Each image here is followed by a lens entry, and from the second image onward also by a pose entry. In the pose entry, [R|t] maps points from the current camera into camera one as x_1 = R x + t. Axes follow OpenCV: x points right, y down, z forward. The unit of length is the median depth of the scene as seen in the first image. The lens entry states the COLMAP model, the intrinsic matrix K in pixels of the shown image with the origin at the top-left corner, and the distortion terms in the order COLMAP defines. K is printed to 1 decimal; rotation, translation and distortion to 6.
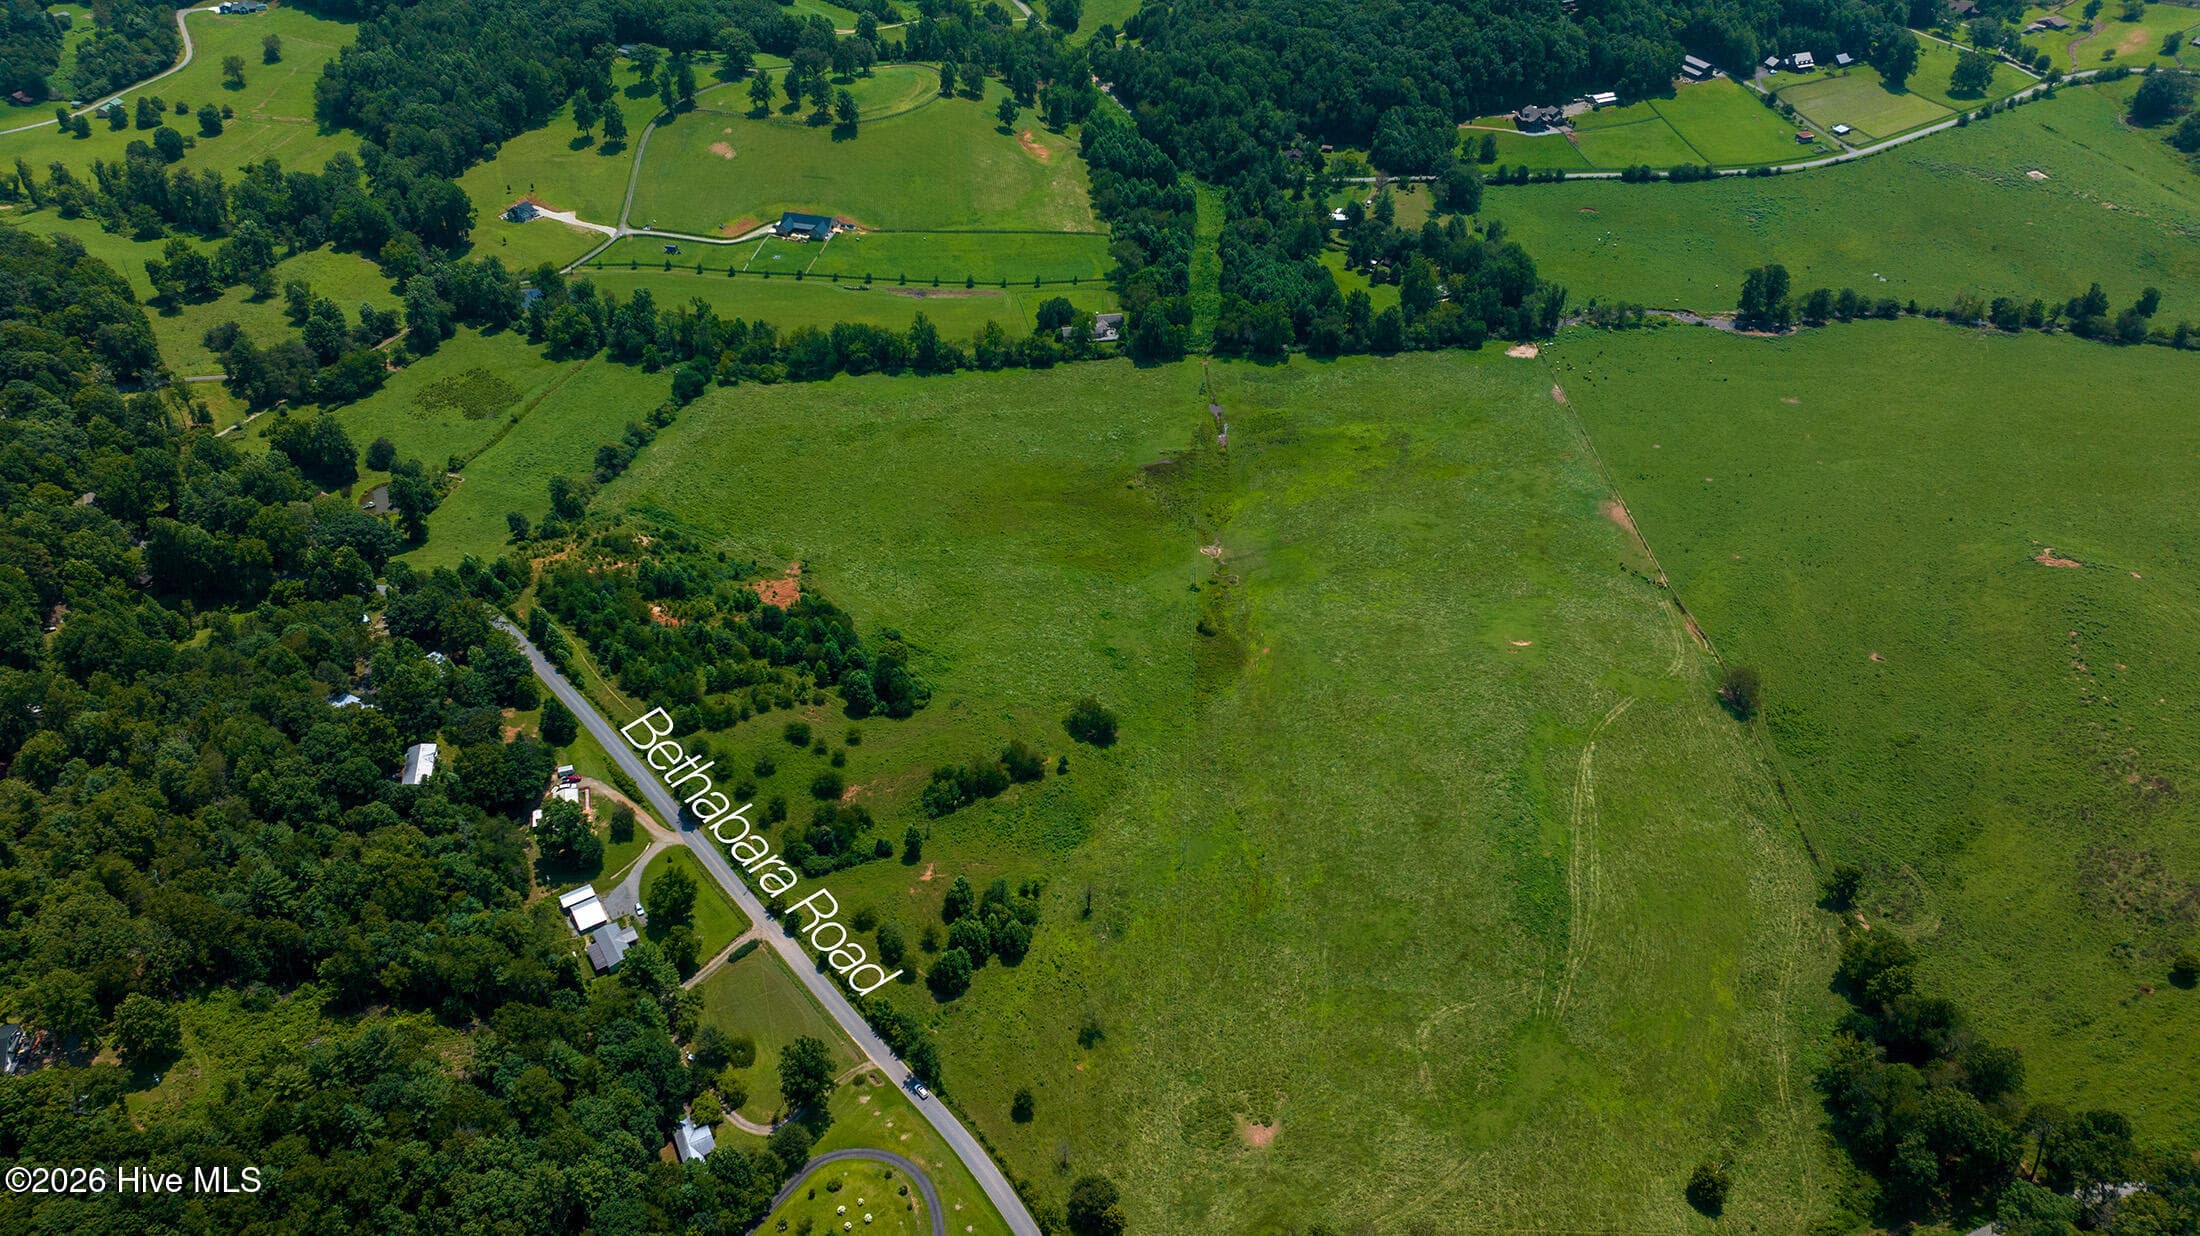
lens RADIAL K [[1536.0, 0, 1130.8], [0, 1536.0, 617.0], [0, 0, 1]] dist [-0.025247, -0.004111]
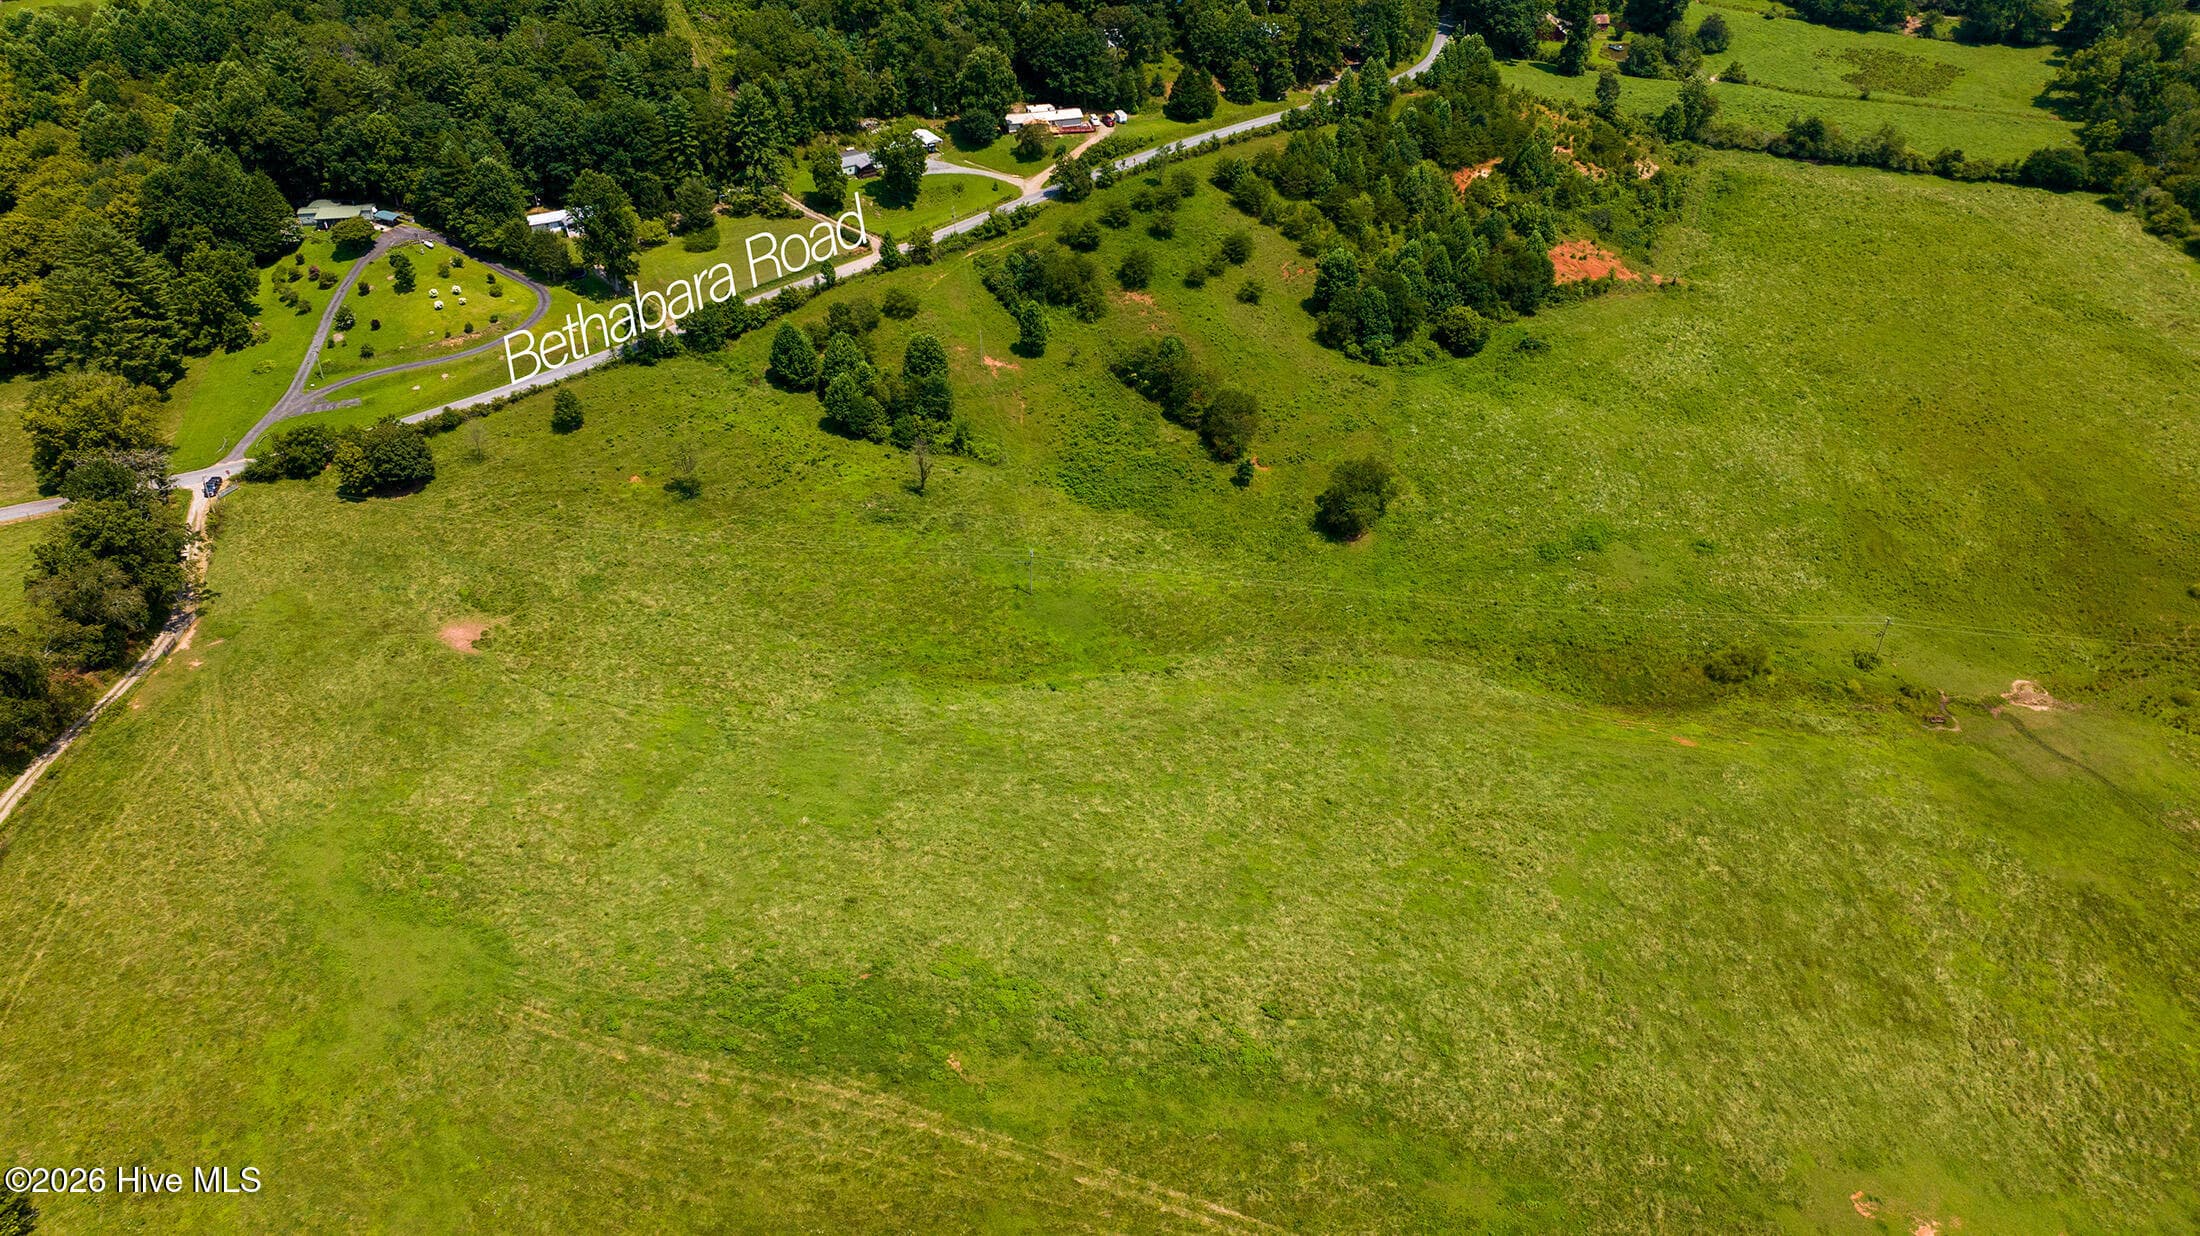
lens RADIAL K [[1567.8, 0, 1104.8], [0, 1567.8, 612.1], [0, 0, 1]] dist [-0.069693, 0.091638]
pose [[0.003812, 0.595387, -0.803430, 0.478623], [-0.624125, 0.629157, 0.463280, -0.119163], [0.781315, 0.499675, 0.373994, 0.741458]]
